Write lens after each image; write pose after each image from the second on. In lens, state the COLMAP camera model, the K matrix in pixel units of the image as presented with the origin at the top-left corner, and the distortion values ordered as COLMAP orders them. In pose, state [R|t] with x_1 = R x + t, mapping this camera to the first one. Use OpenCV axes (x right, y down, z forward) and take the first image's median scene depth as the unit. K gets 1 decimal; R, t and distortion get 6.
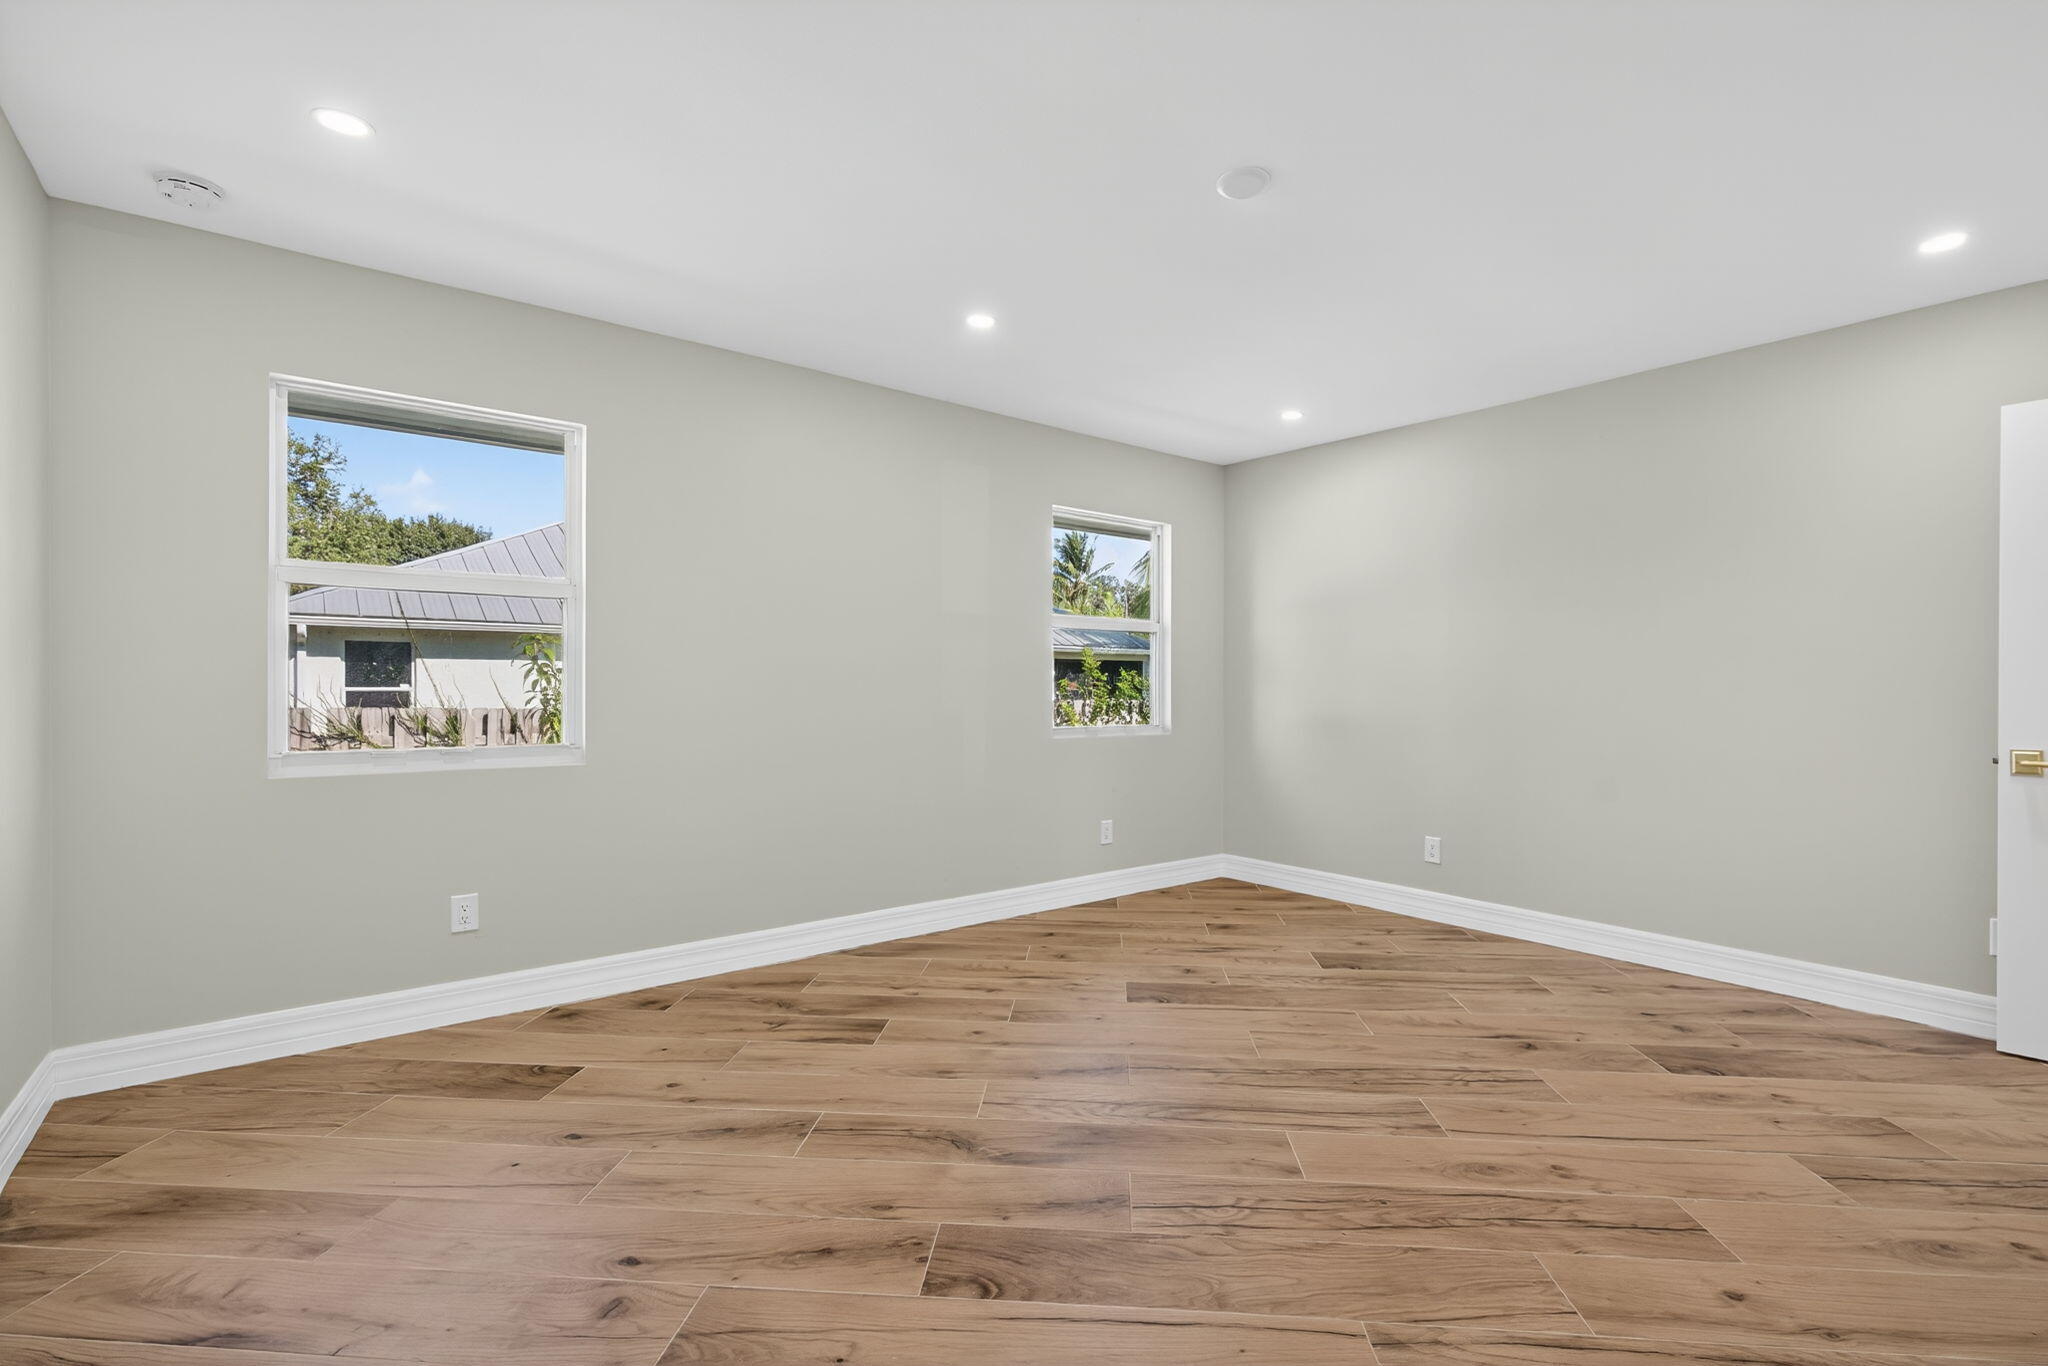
lens RADIAL K [[919.4, 0, 1024.0], [0, 919.4, 683.0], [0, 0, 1]] dist [-0.000560, -0.000240]
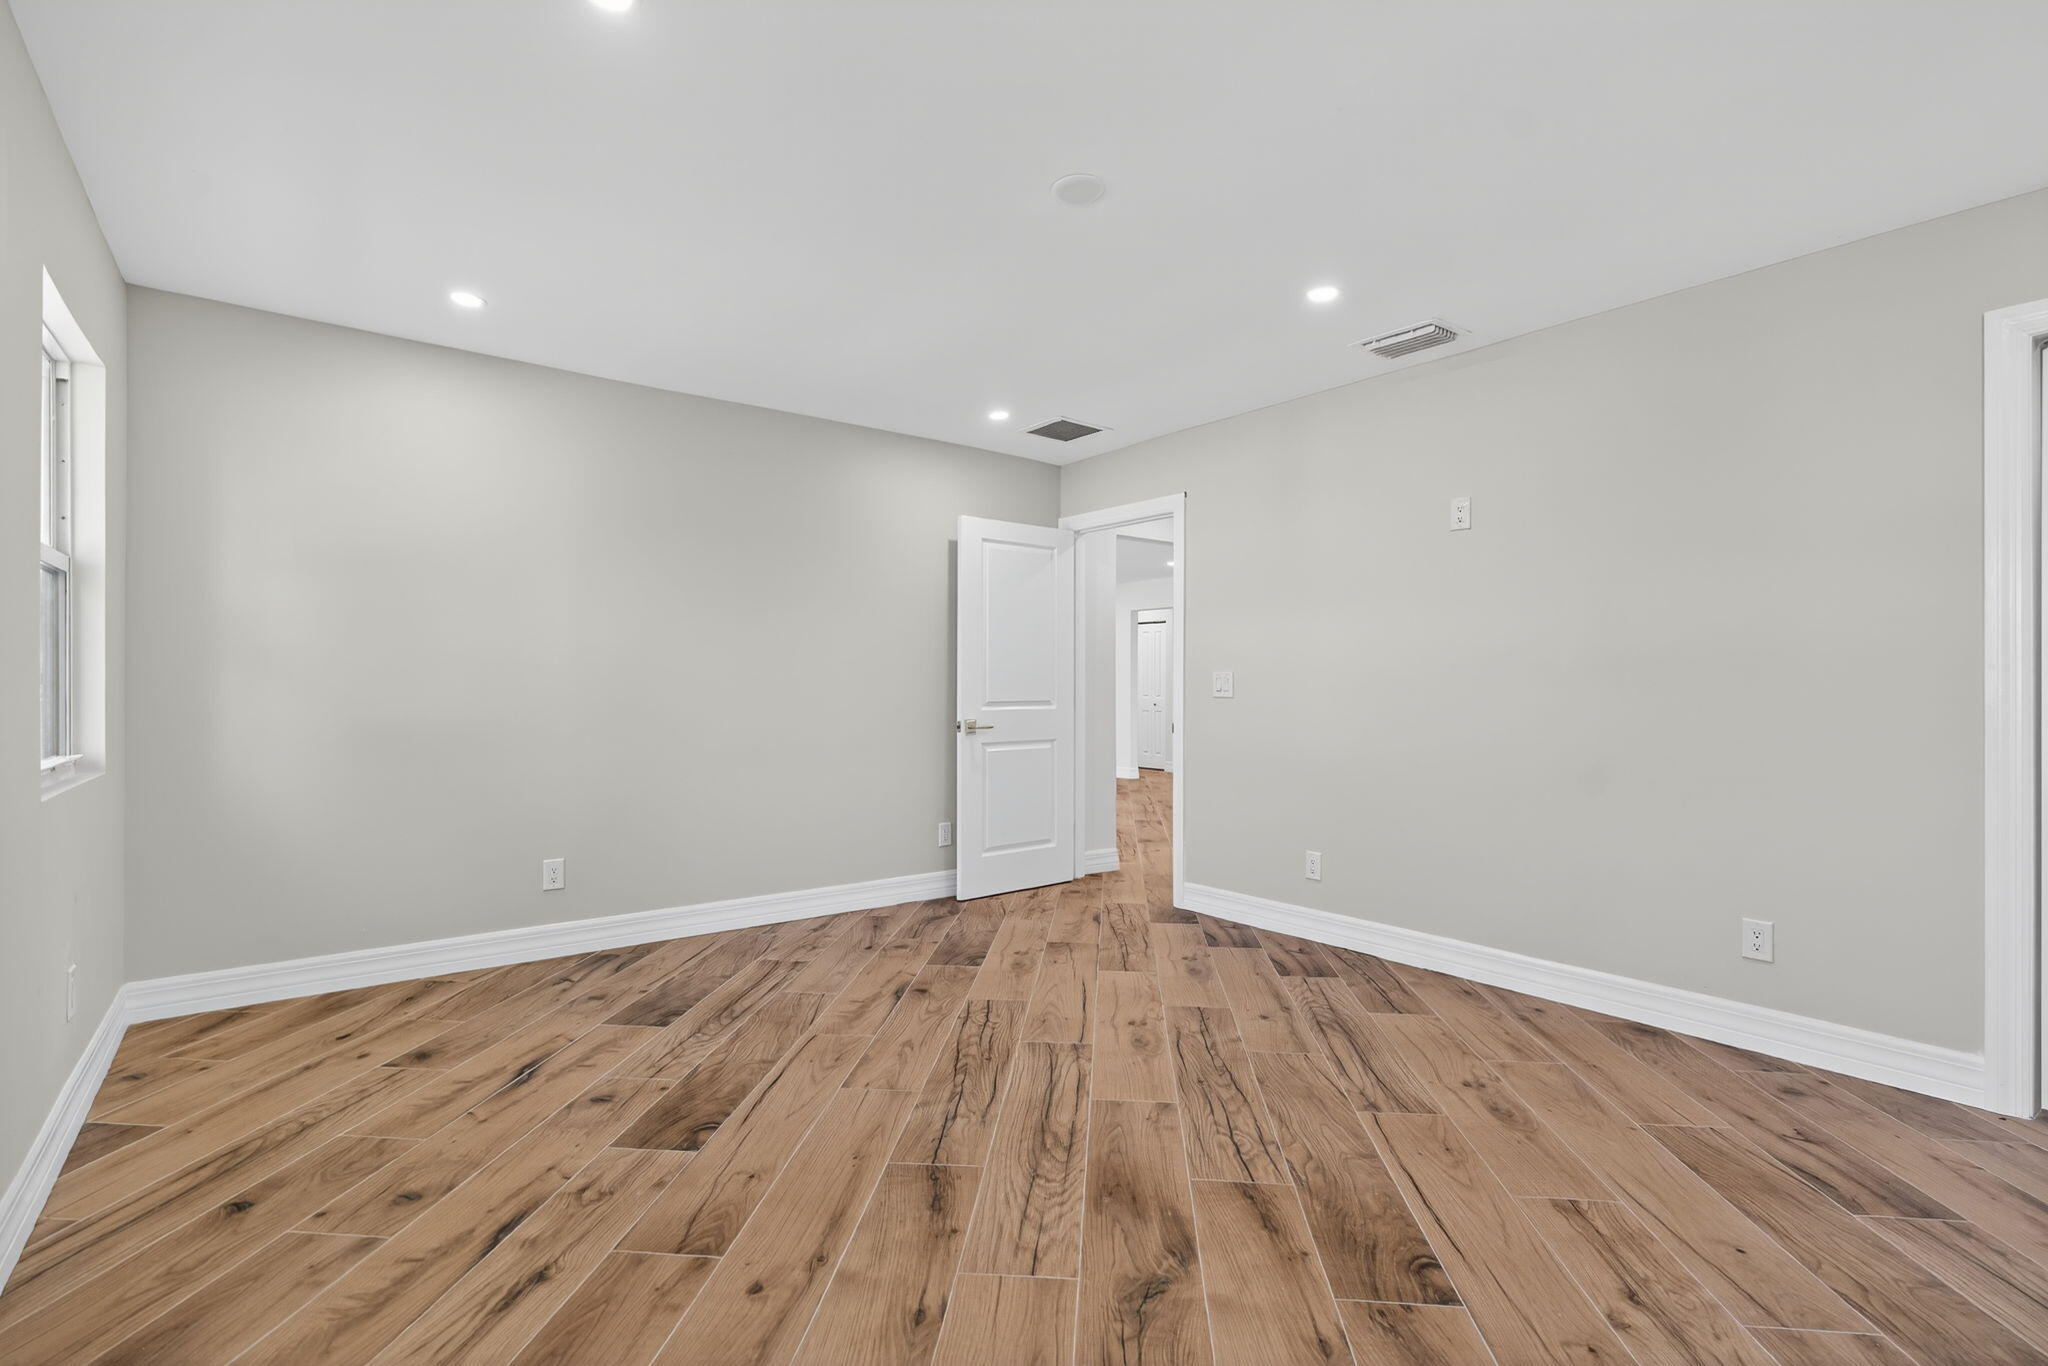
lens RADIAL K [[962.4, 0, 1024.0], [0, 962.4, 683.0], [0, 0, 1]] dist [-0.000027, 0.000162]
pose [[0.010430, -0.003567, 0.999939, -0.630918], [-0.006098, 0.999975, 0.003631, -0.002027], [-0.999927, -0.006135, 0.010408, 0.803660]]
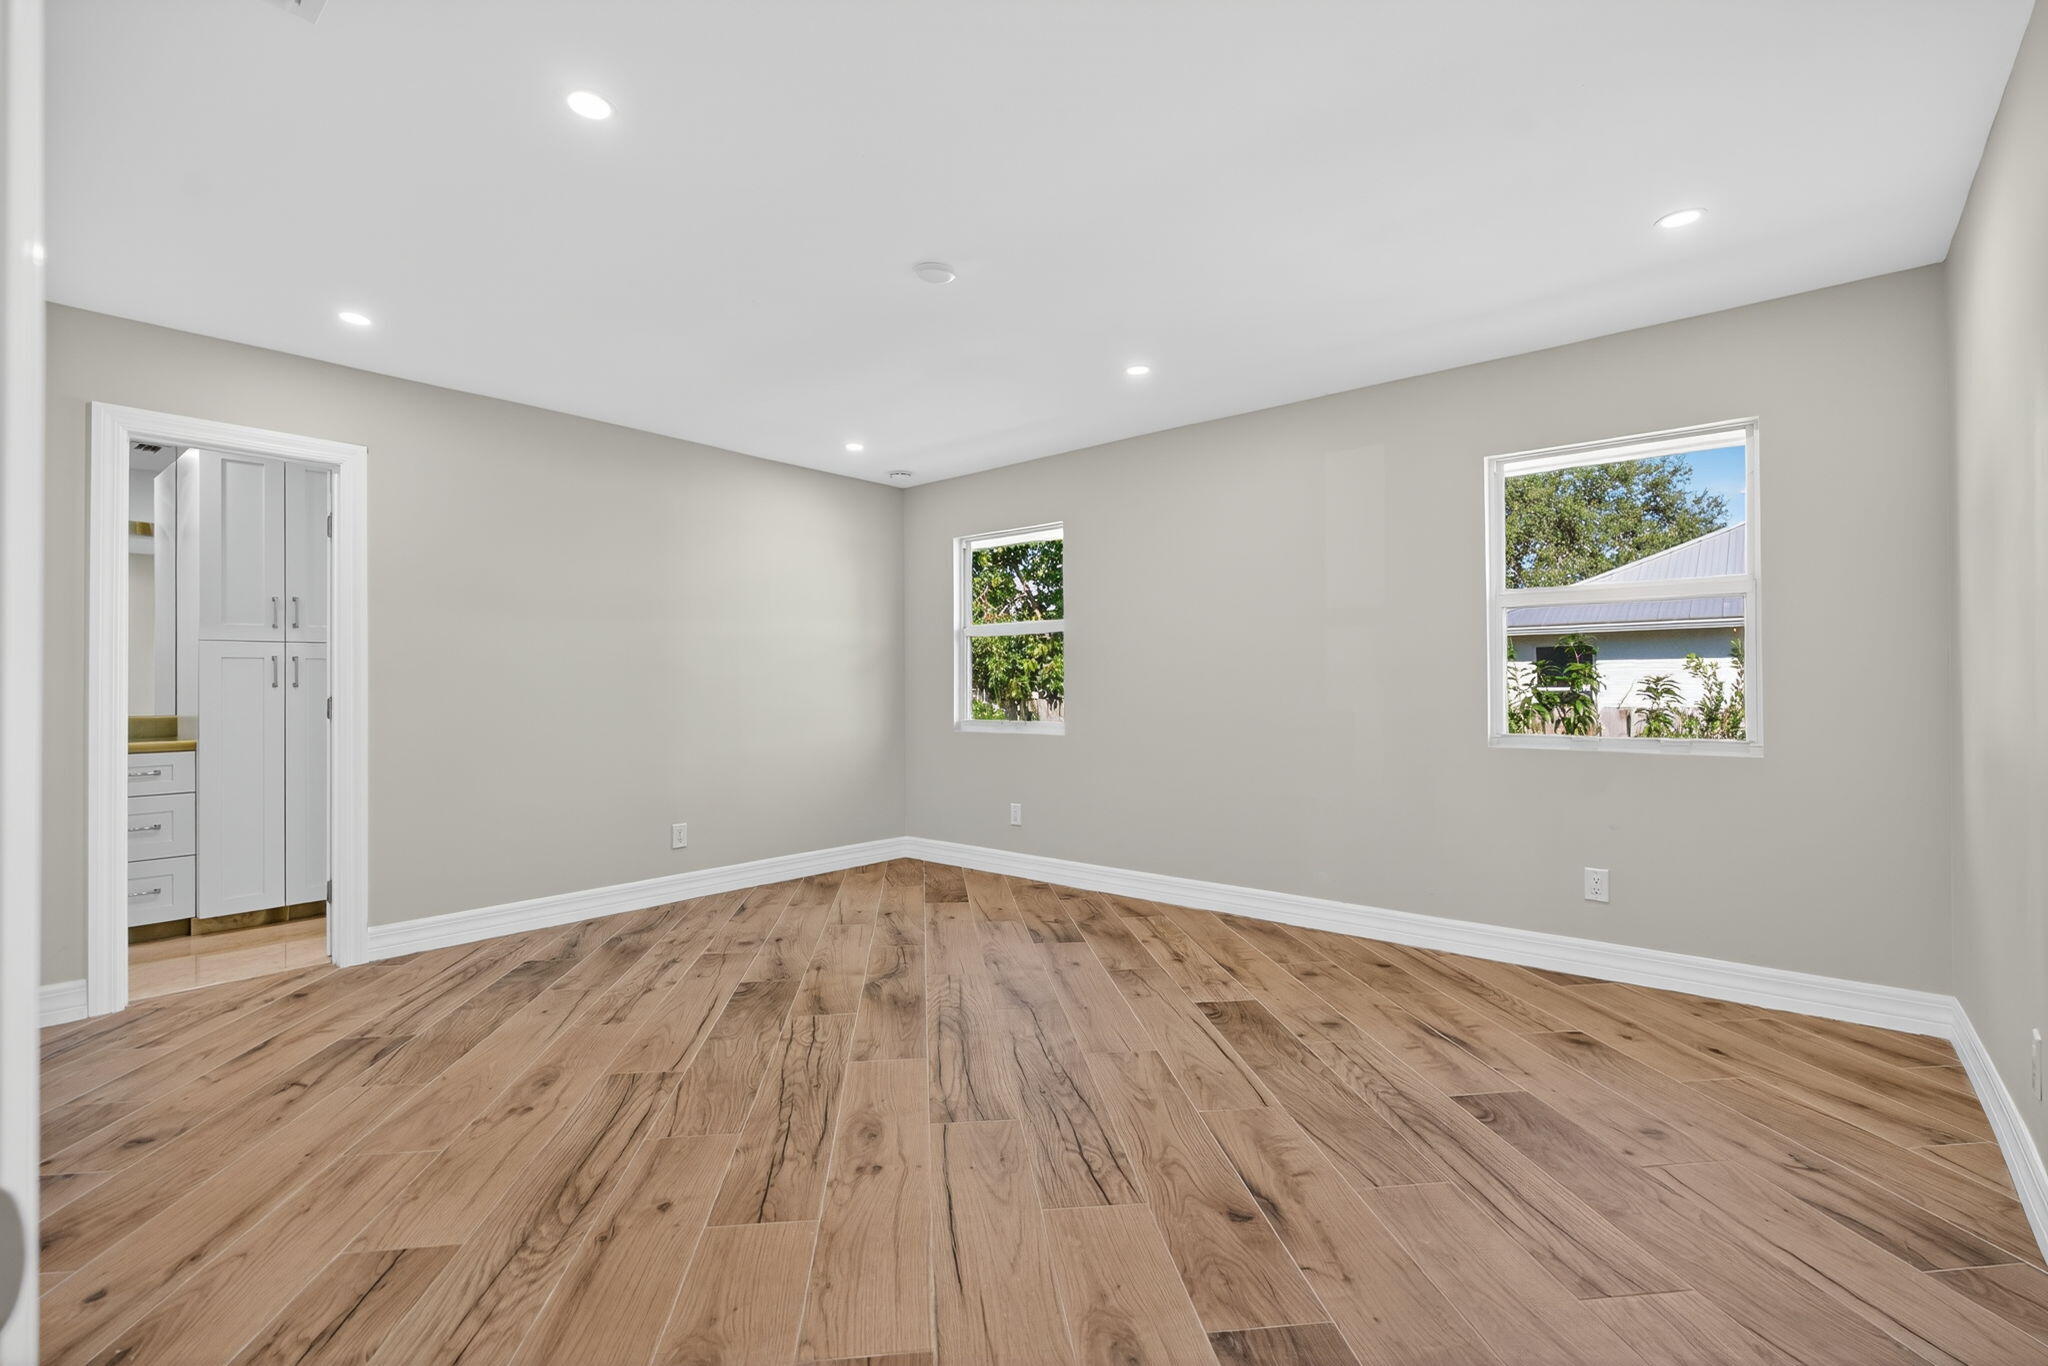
lens RADIAL K [[892.1, 0, 1024.0], [0, 892.1, 683.0], [0, 0, 1]] dist [0.001257, 0.000089]
pose [[0.199855, -0.009393, -0.979780, 1.084419], [0.009376, 0.999927, -0.007673, 0.009421], [0.979781, -0.007653, 0.199929, 0.673117]]
